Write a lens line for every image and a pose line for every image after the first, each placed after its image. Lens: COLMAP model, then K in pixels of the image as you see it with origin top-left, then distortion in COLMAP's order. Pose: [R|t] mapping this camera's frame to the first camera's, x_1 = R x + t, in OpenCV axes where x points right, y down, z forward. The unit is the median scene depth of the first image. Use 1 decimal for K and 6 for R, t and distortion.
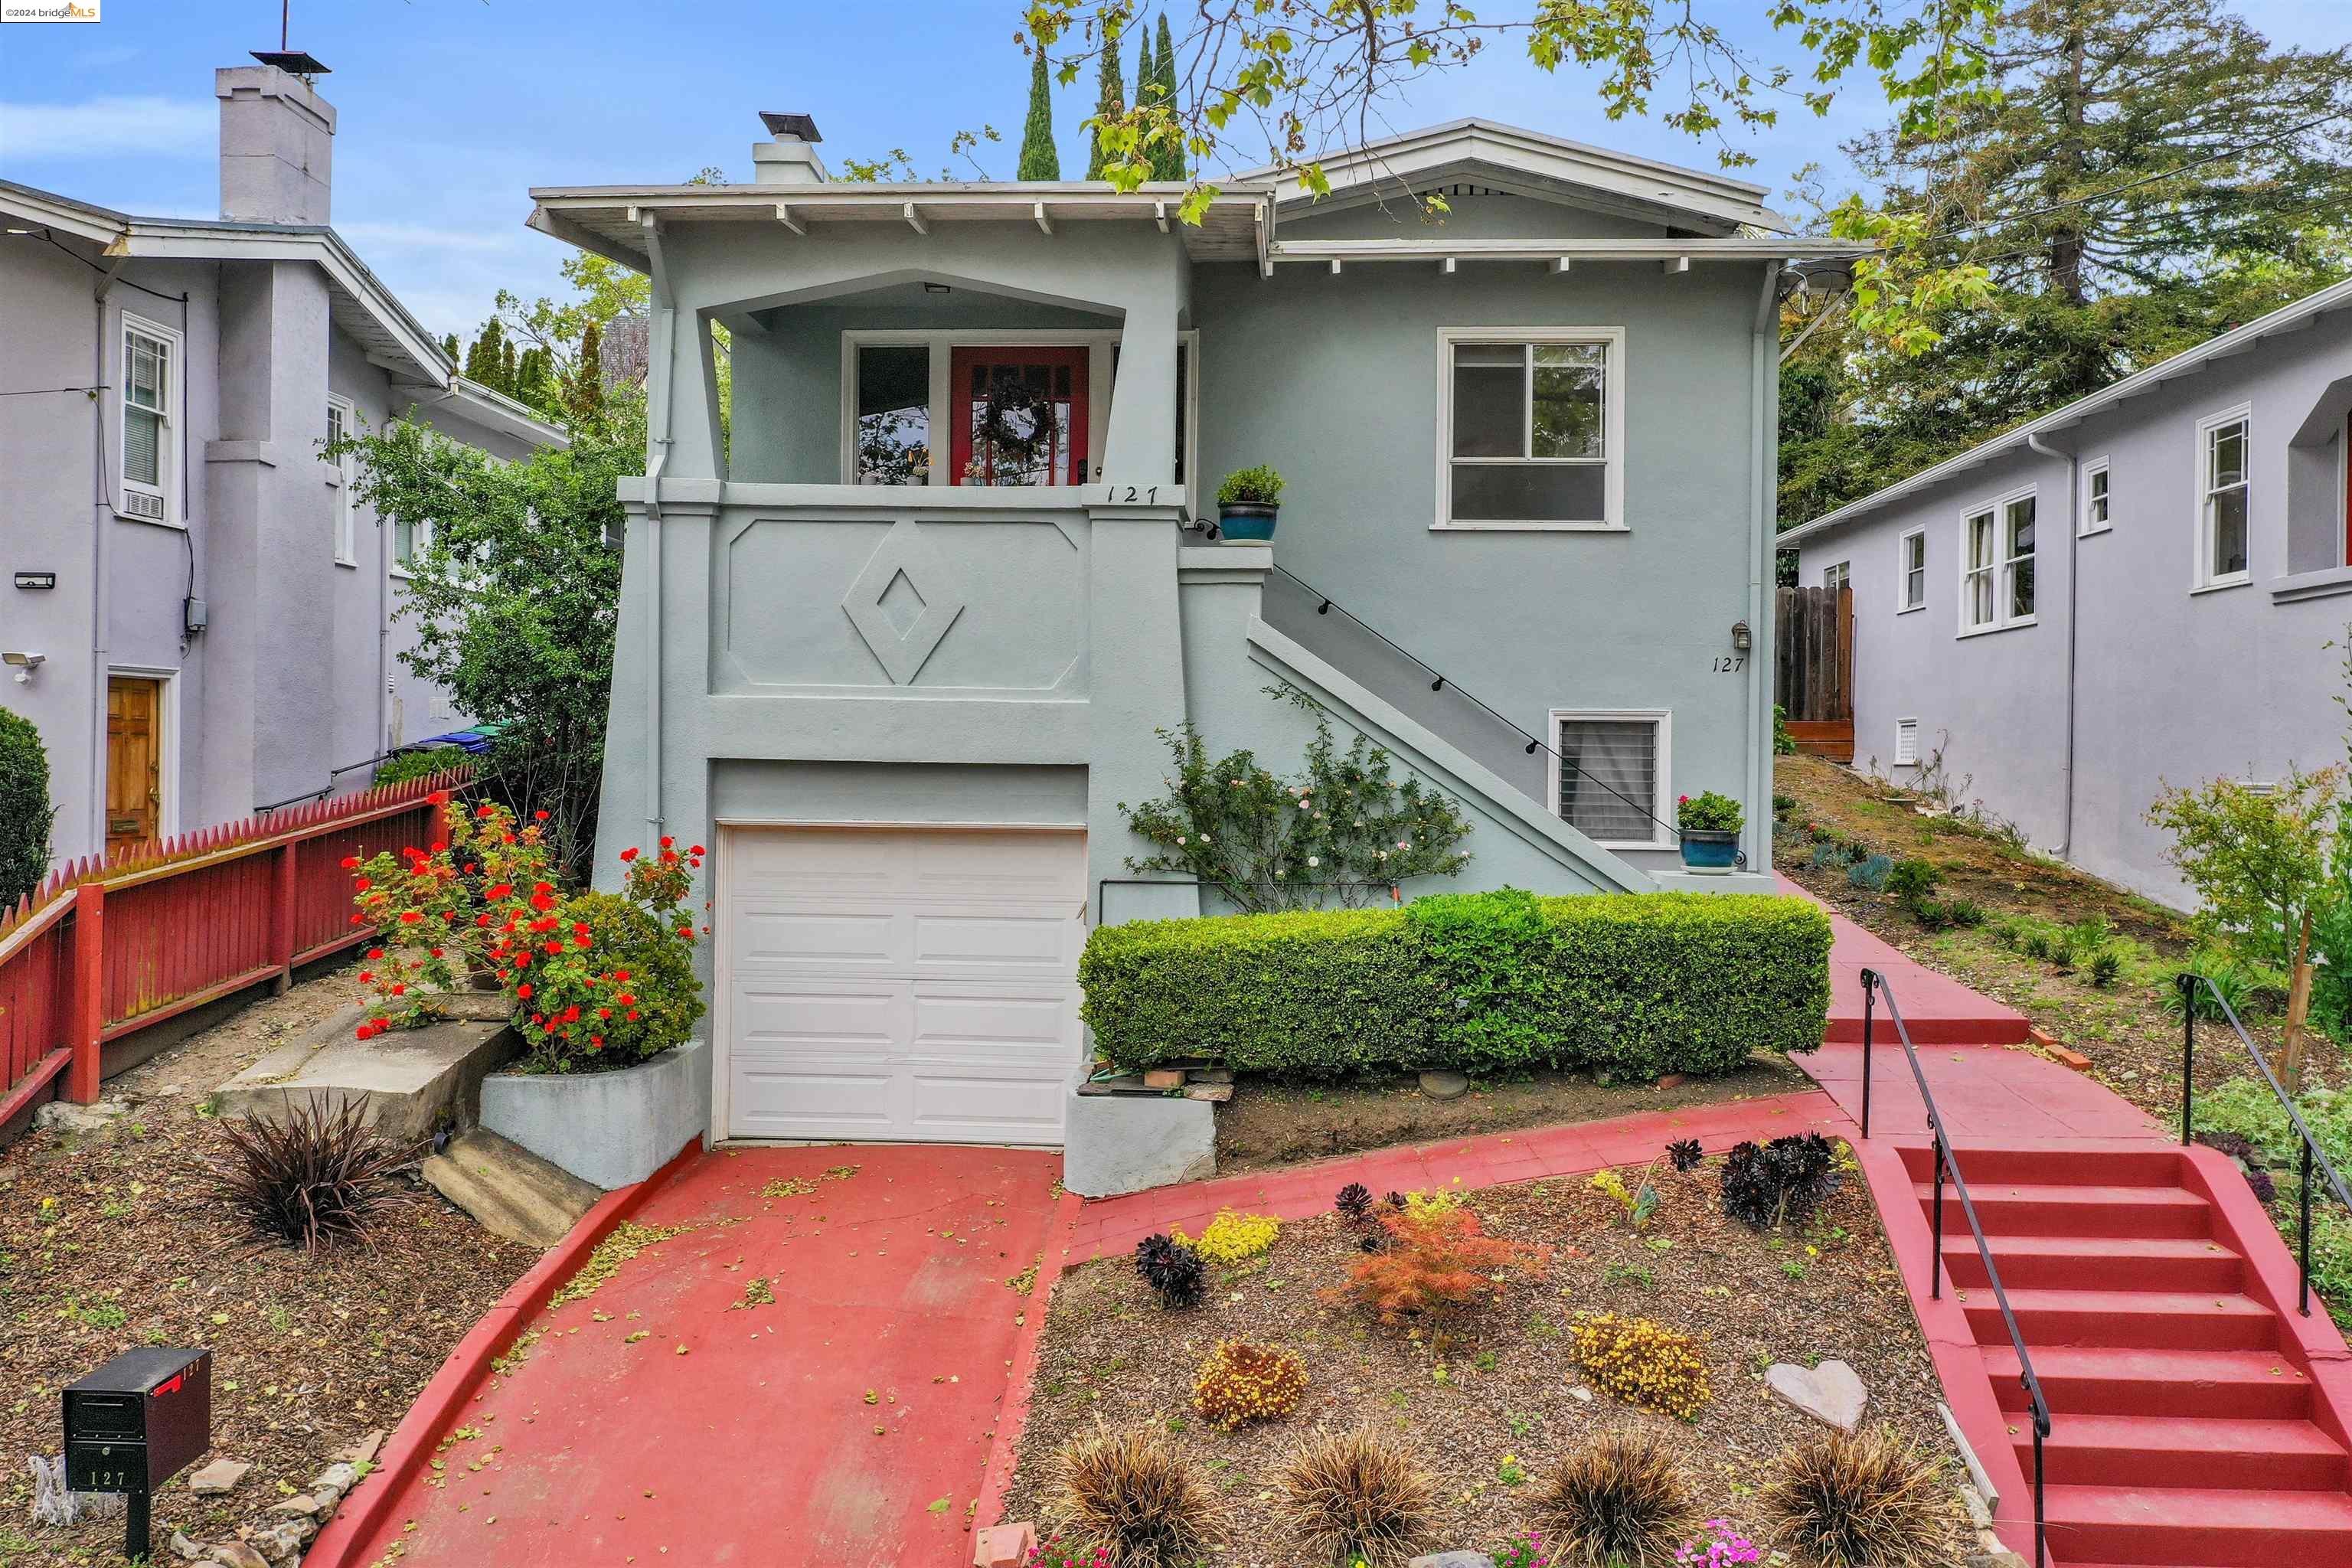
lens RADIAL K [[1838.1, 0, 1175.7], [0, 1838.1, 774.4], [0, 0, 1]] dist [-0.007218, -0.000188]
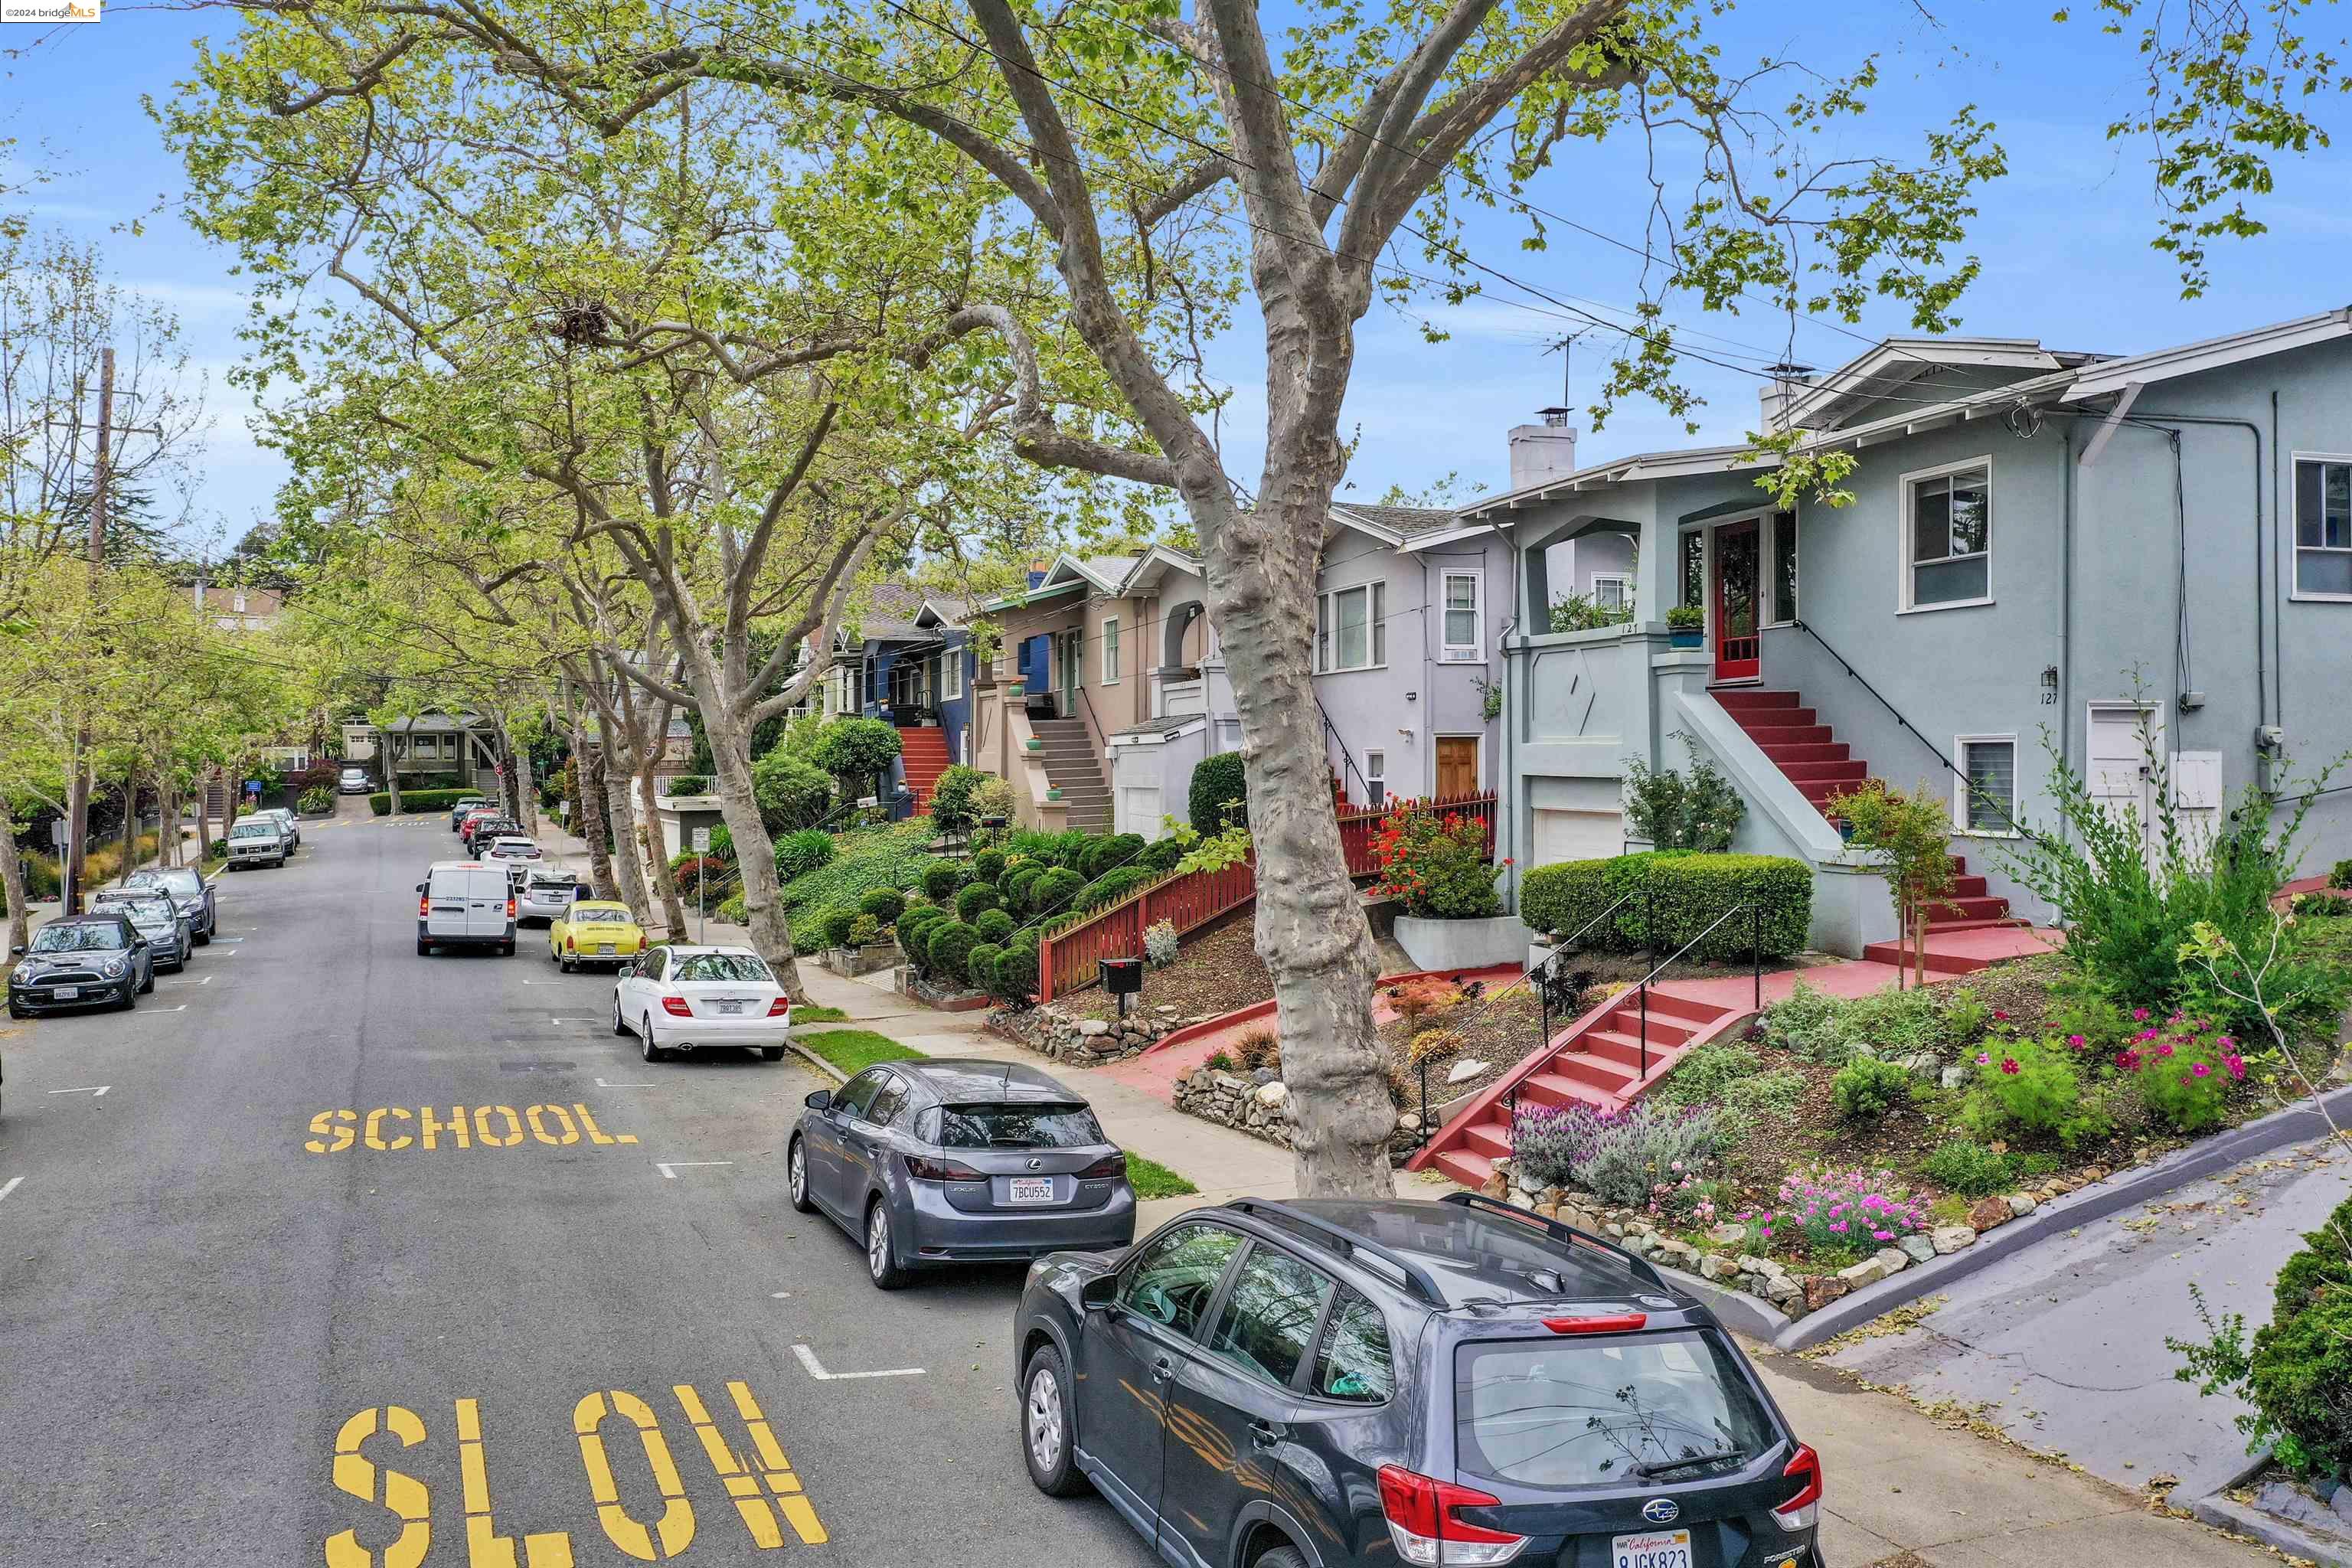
lens RADIAL K [[1838.1, 0, 1175.7], [0, 1838.1, 774.4], [0, 0, 1]] dist [-0.007218, -0.000188]
pose [[0.354155, -0.006072, -0.935167, 1.495560], [0.002516, 0.999981, -0.005540, 0.000604], [0.935183, -0.000391, 0.354163, -0.059983]]
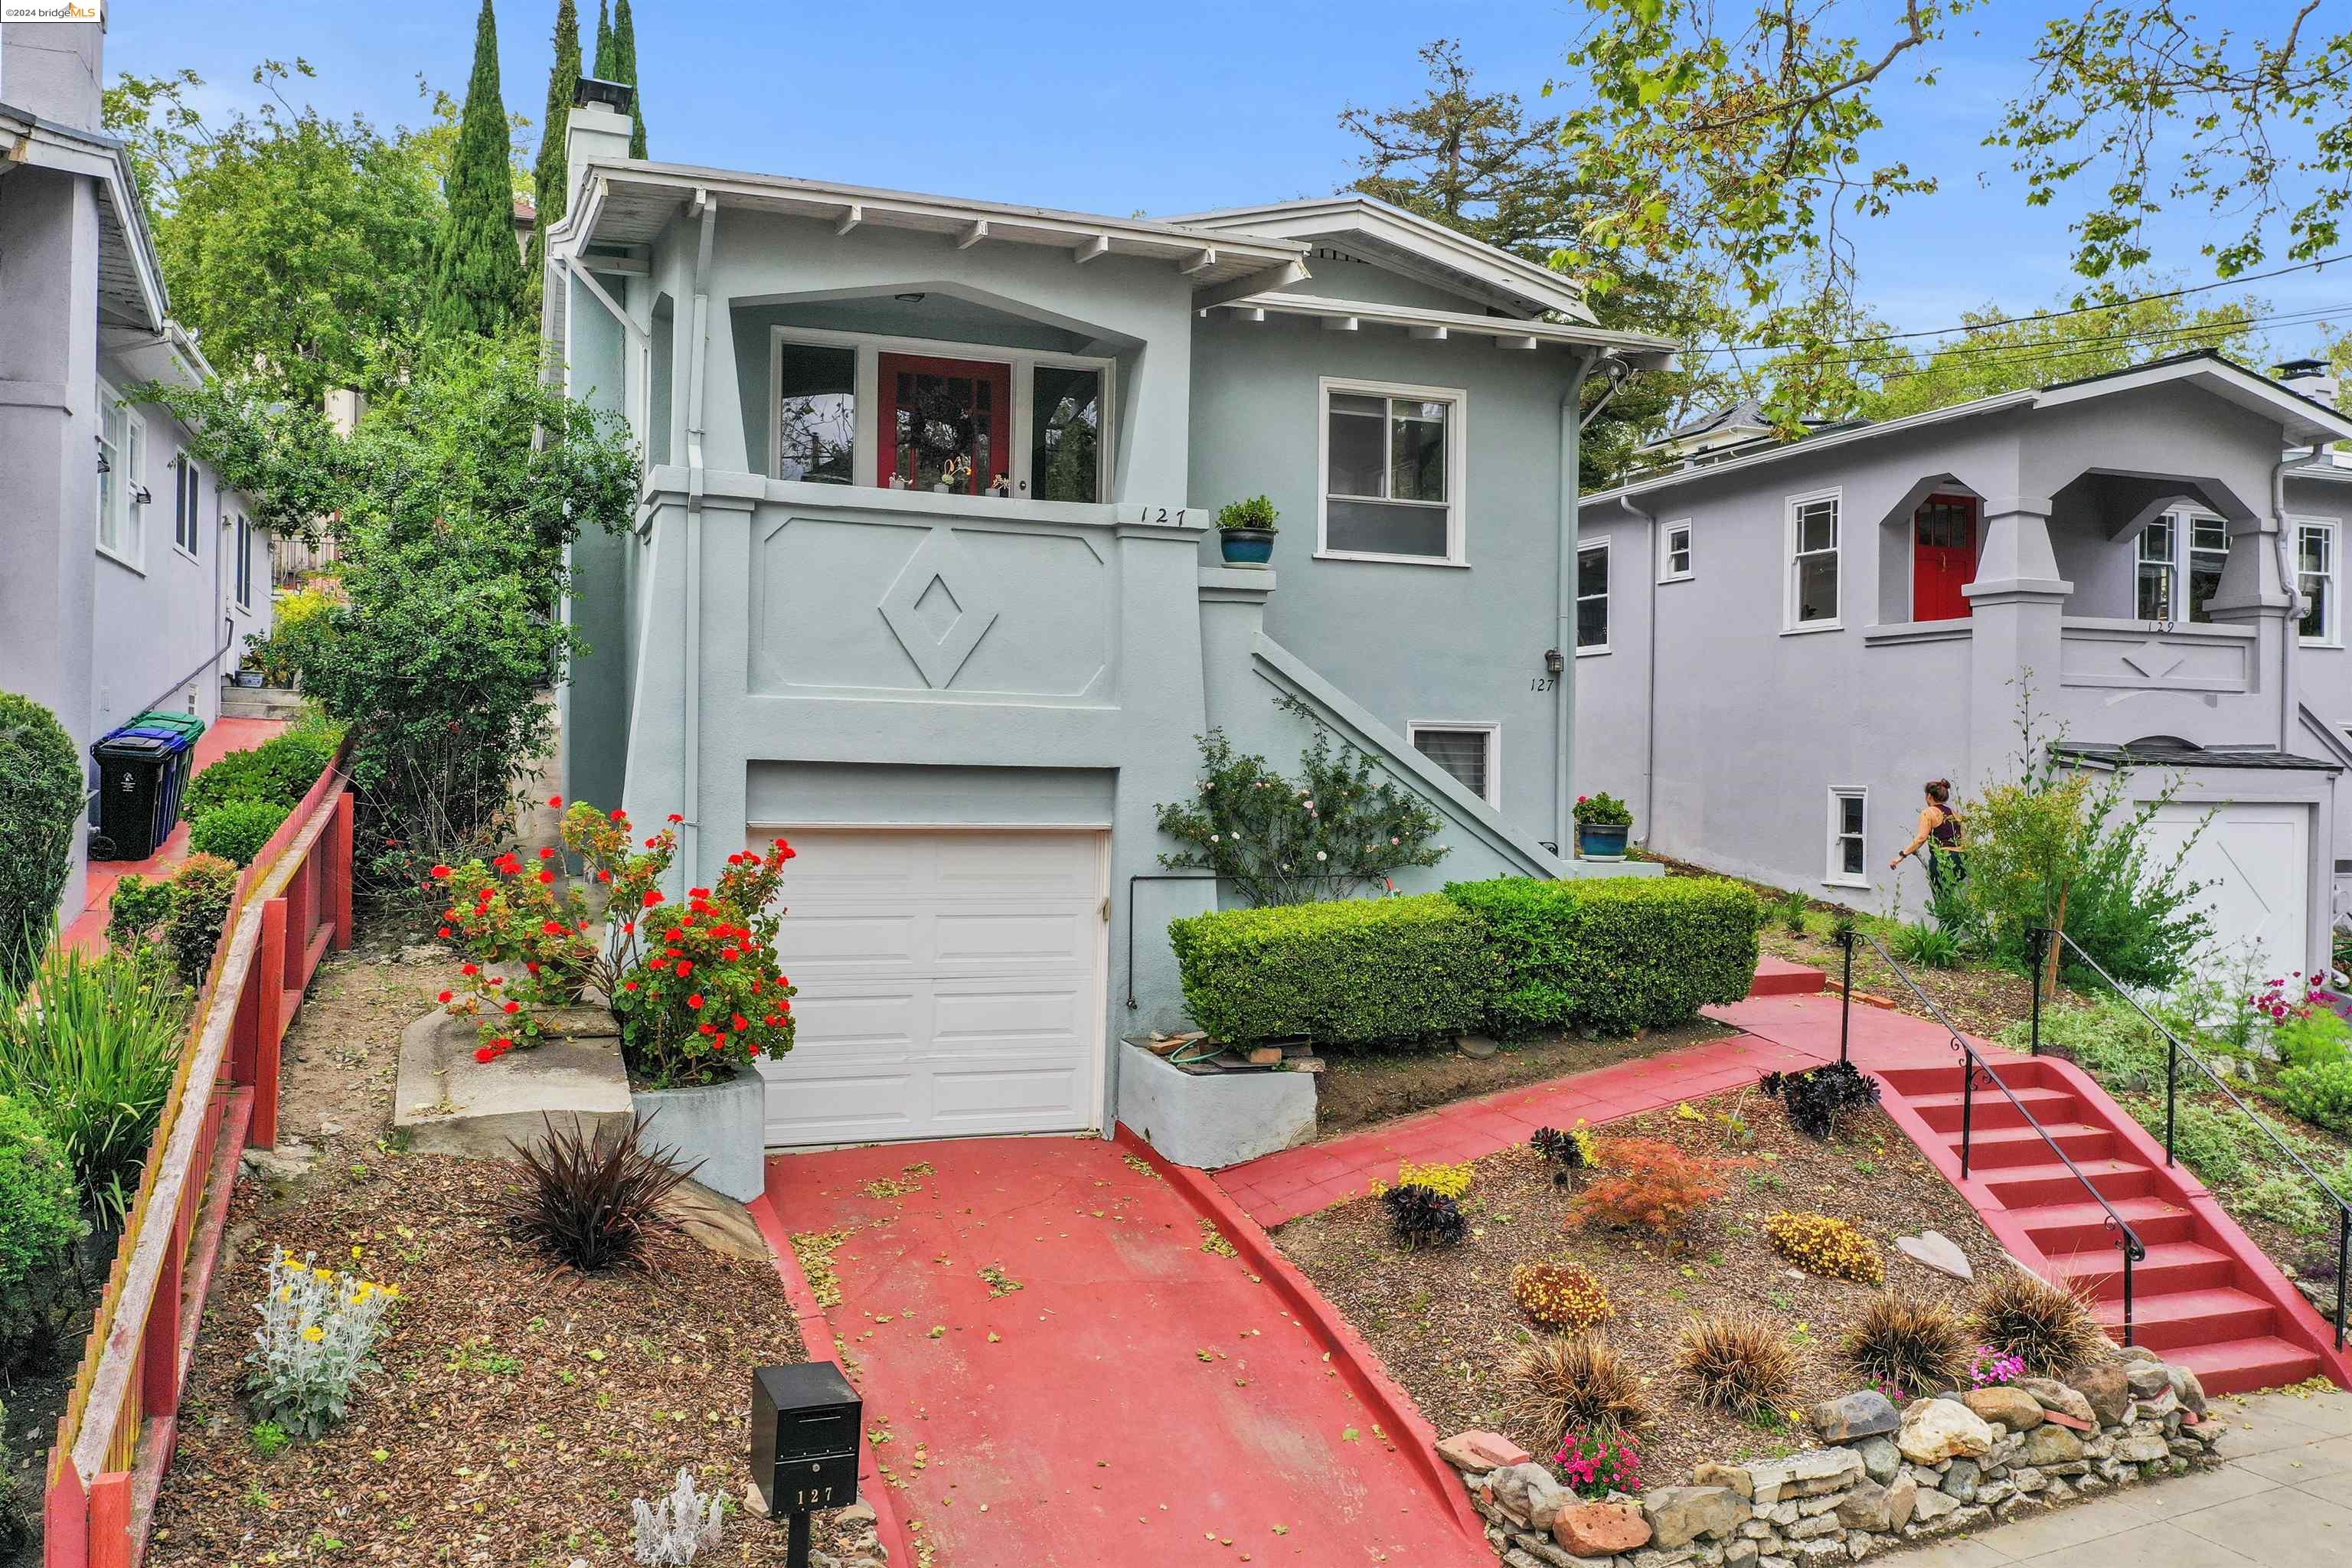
lens RADIAL K [[1838.1, 0, 1175.7], [0, 1838.1, 774.4], [0, 0, 1]] dist [-0.007218, -0.000188]
pose [[0.918683, 0.003068, 0.394983, -0.433204], [-0.002394, 0.999995, -0.002199, 0.000679], [-0.394987, 0.001074, 0.918686, 0.013121]]
